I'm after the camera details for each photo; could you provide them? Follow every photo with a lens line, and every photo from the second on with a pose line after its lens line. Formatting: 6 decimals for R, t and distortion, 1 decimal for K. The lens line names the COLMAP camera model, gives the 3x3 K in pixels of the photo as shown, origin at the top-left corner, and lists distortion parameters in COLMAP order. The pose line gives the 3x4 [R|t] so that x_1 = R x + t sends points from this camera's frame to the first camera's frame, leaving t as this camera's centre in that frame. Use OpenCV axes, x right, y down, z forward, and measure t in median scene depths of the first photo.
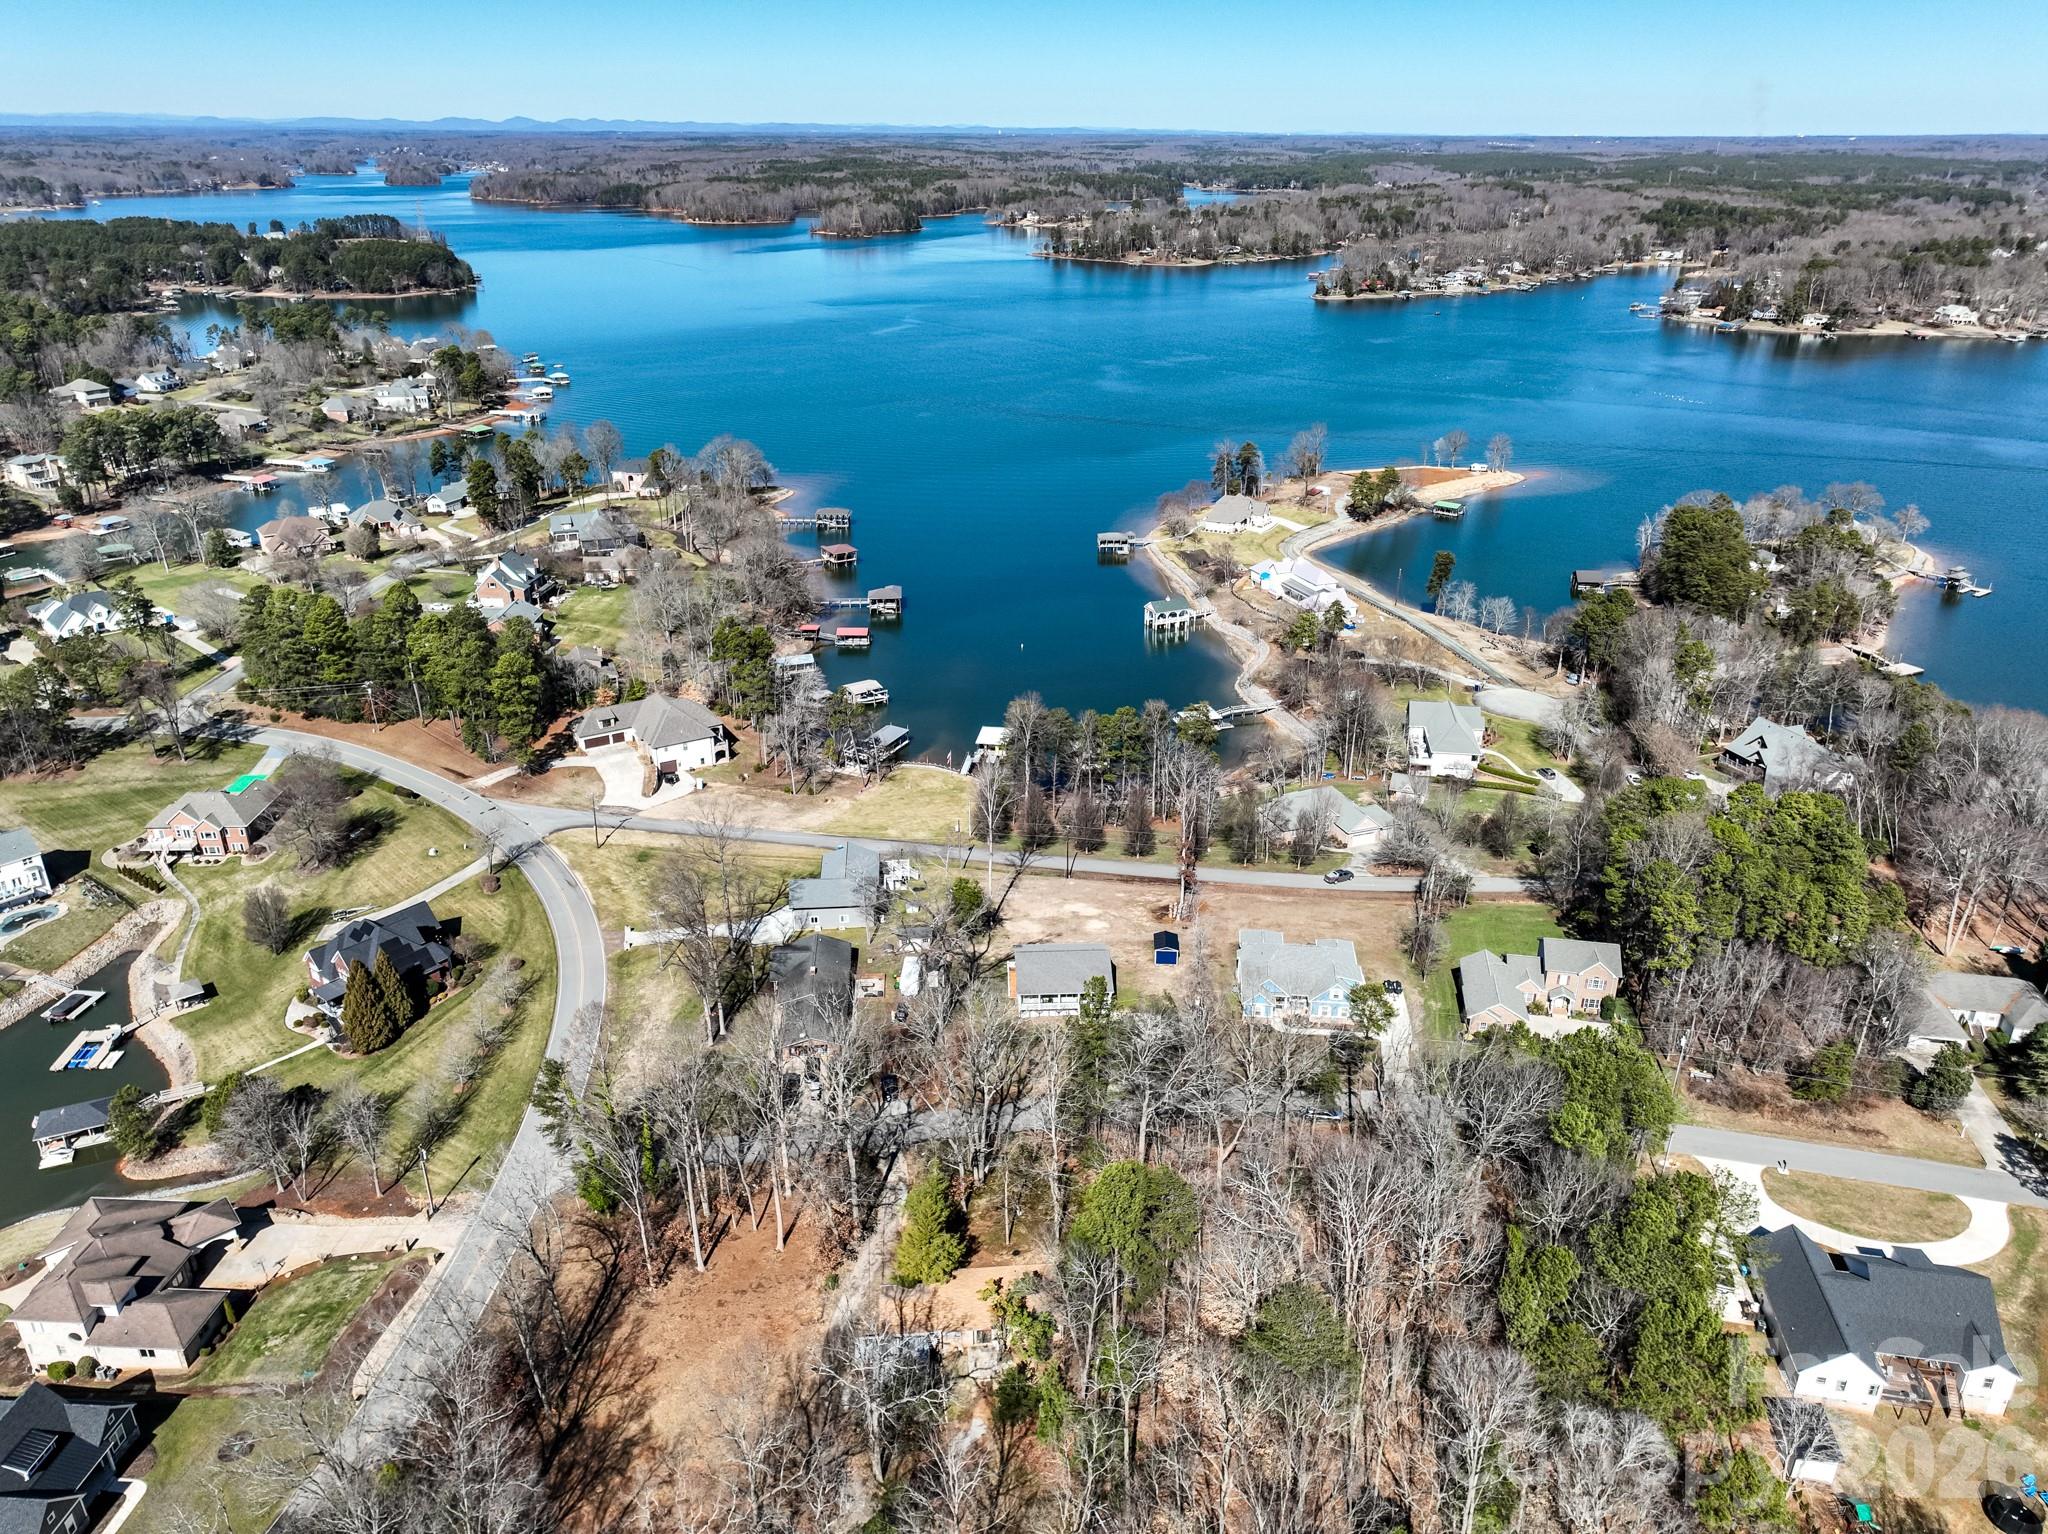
lens RADIAL K [[1444.9, 0, 1024.0], [0, 1444.9, 767.0], [0, 0, 1]] dist [0.007614, 0.001757]
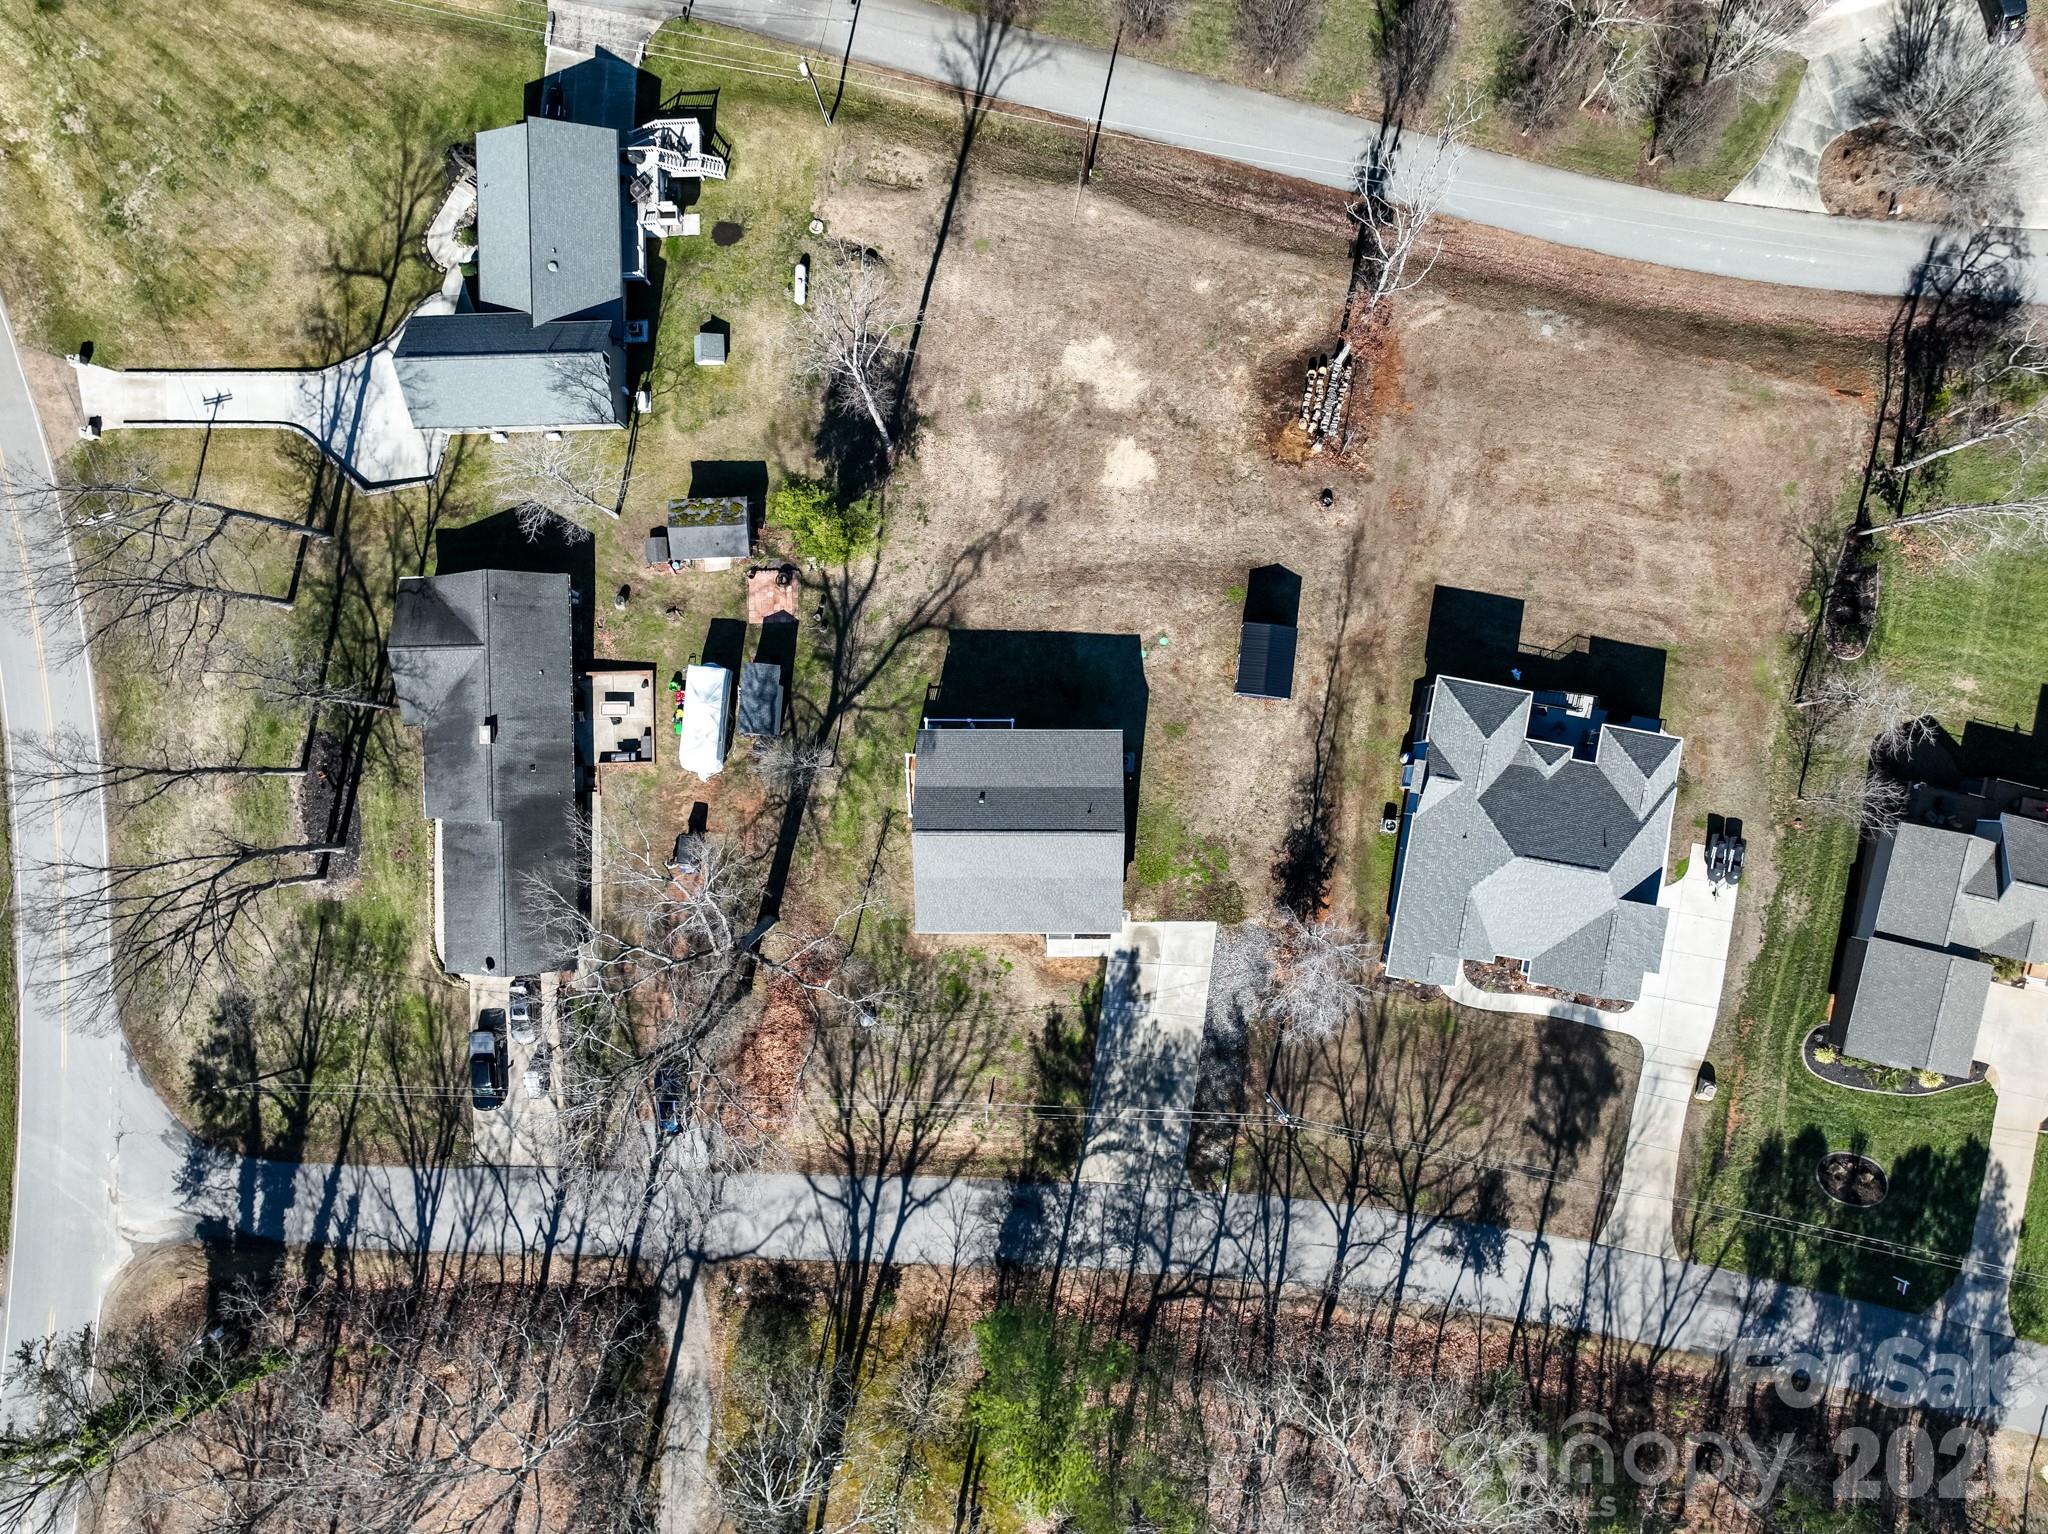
lens RADIAL K [[1444.9, 0, 1024.0], [0, 1444.9, 767.0], [0, 0, 1]] dist [0.007614, 0.001757]
pose [[0.998497, 0.054618, 0.004600, 0.026608], [-0.025814, 0.394570, 0.918503, -0.319325], [0.048351, -0.917241, 0.395387, 0.919833]]
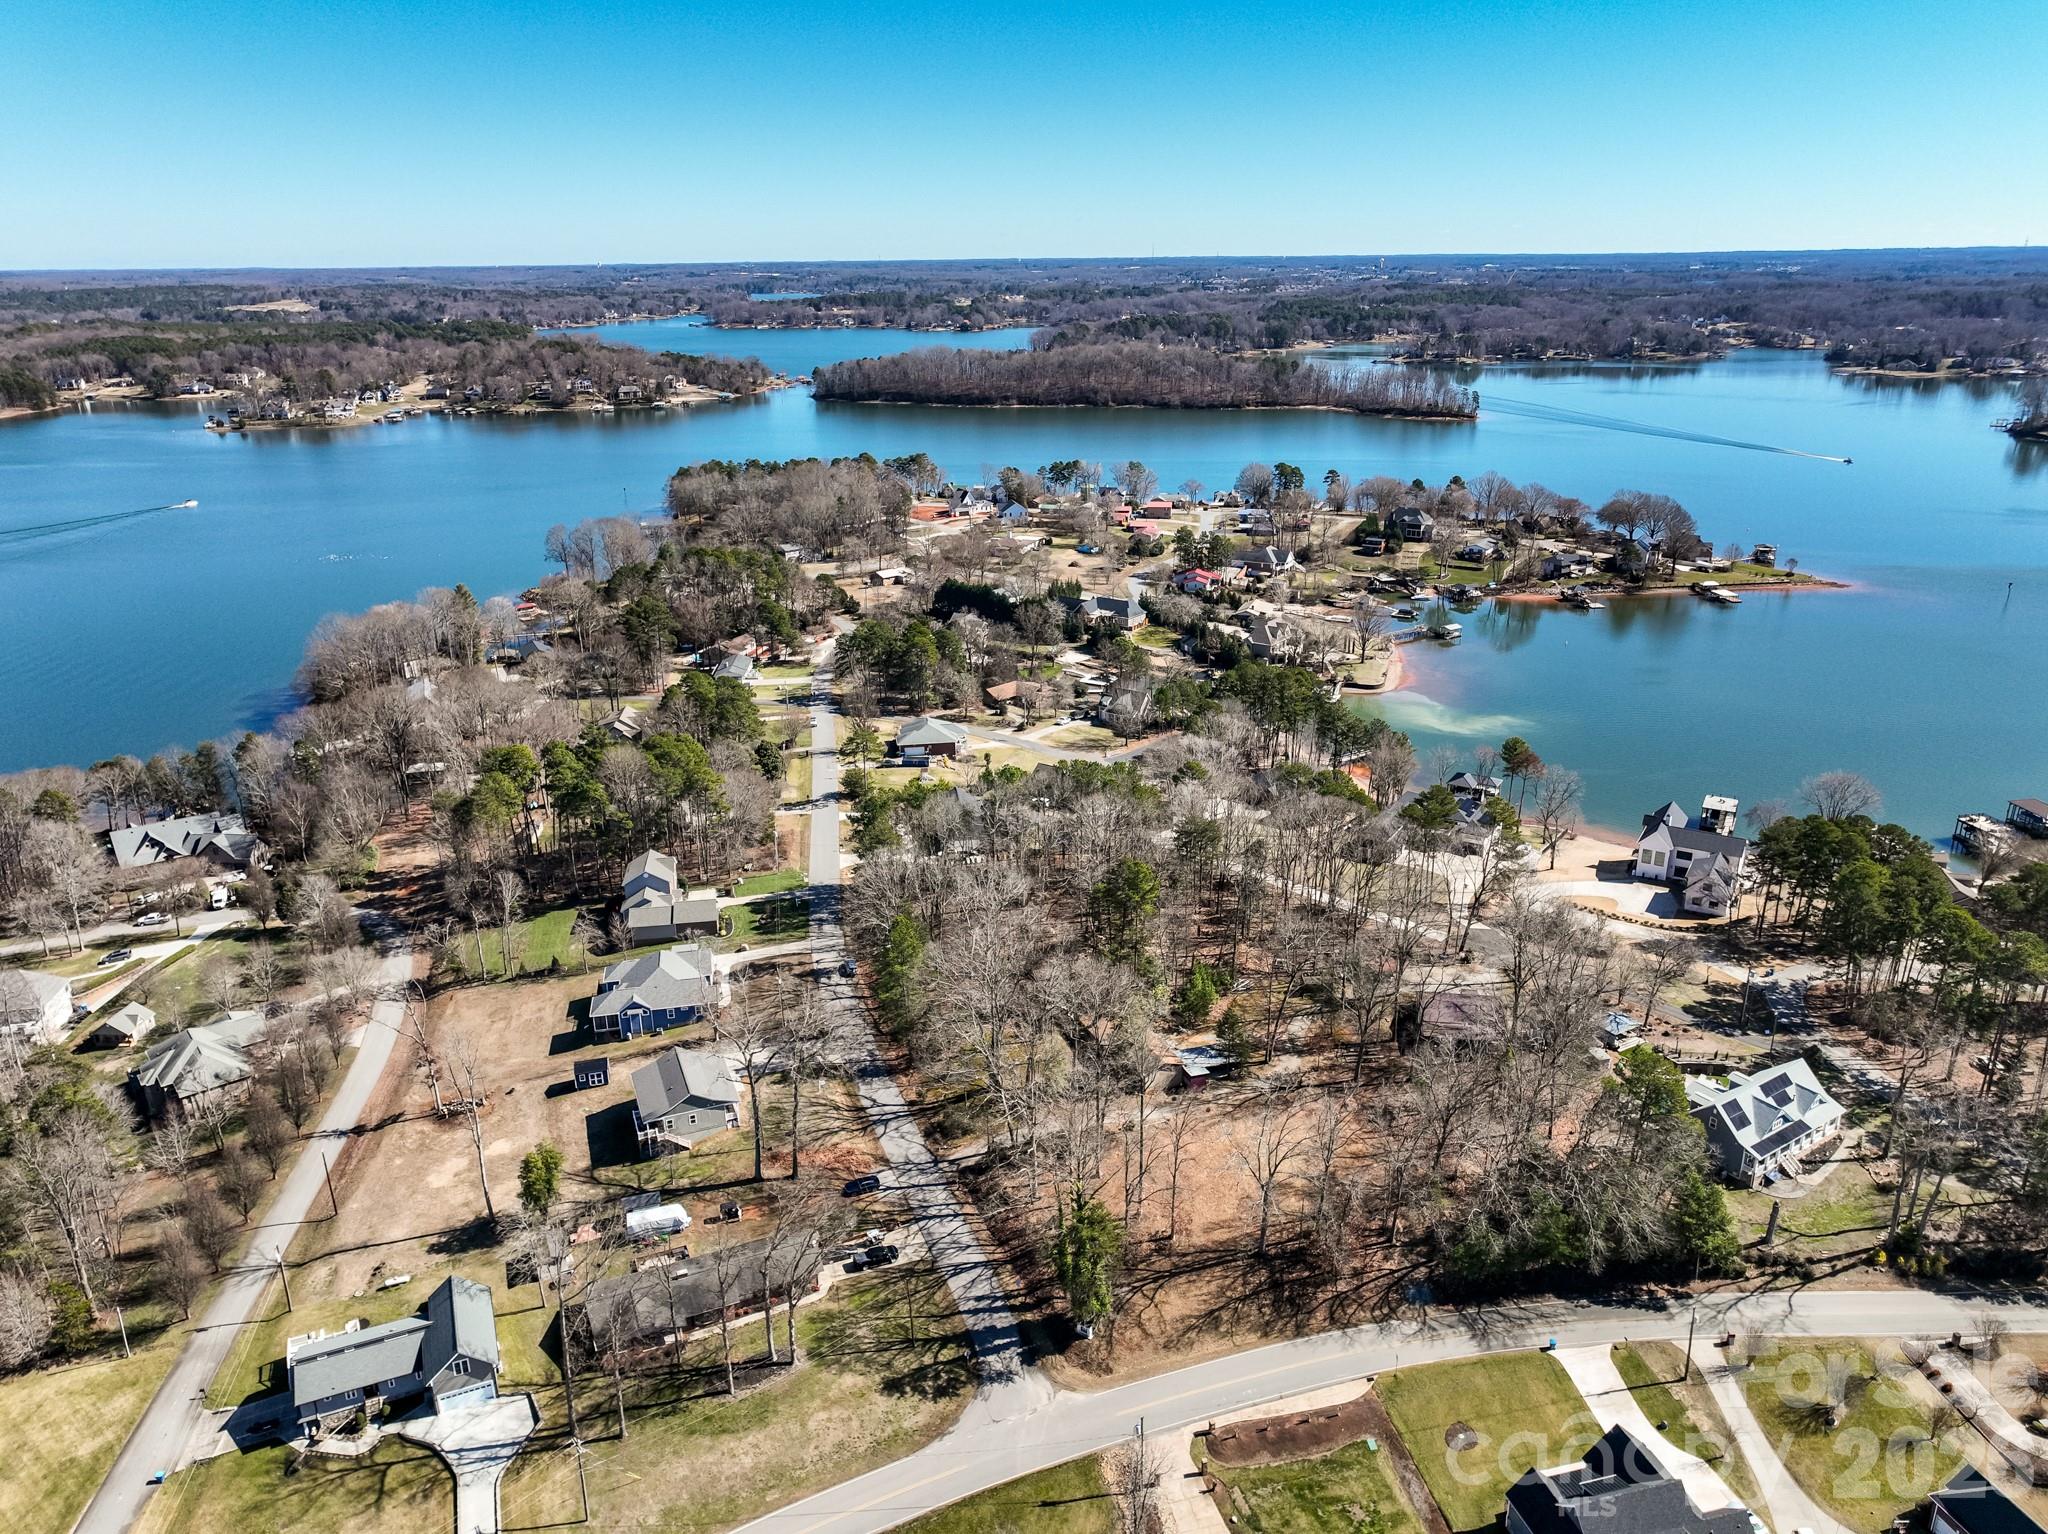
lens RADIAL K [[1444.9, 0, 1024.0], [0, 1444.9, 767.0], [0, 0, 1]] dist [0.007614, 0.001757]
pose [[-0.320823, -0.313579, 0.893723, -0.952627], [0.377659, 0.822992, 0.424332, -0.412171], [-0.868589, 0.473658, -0.145609, 0.920719]]
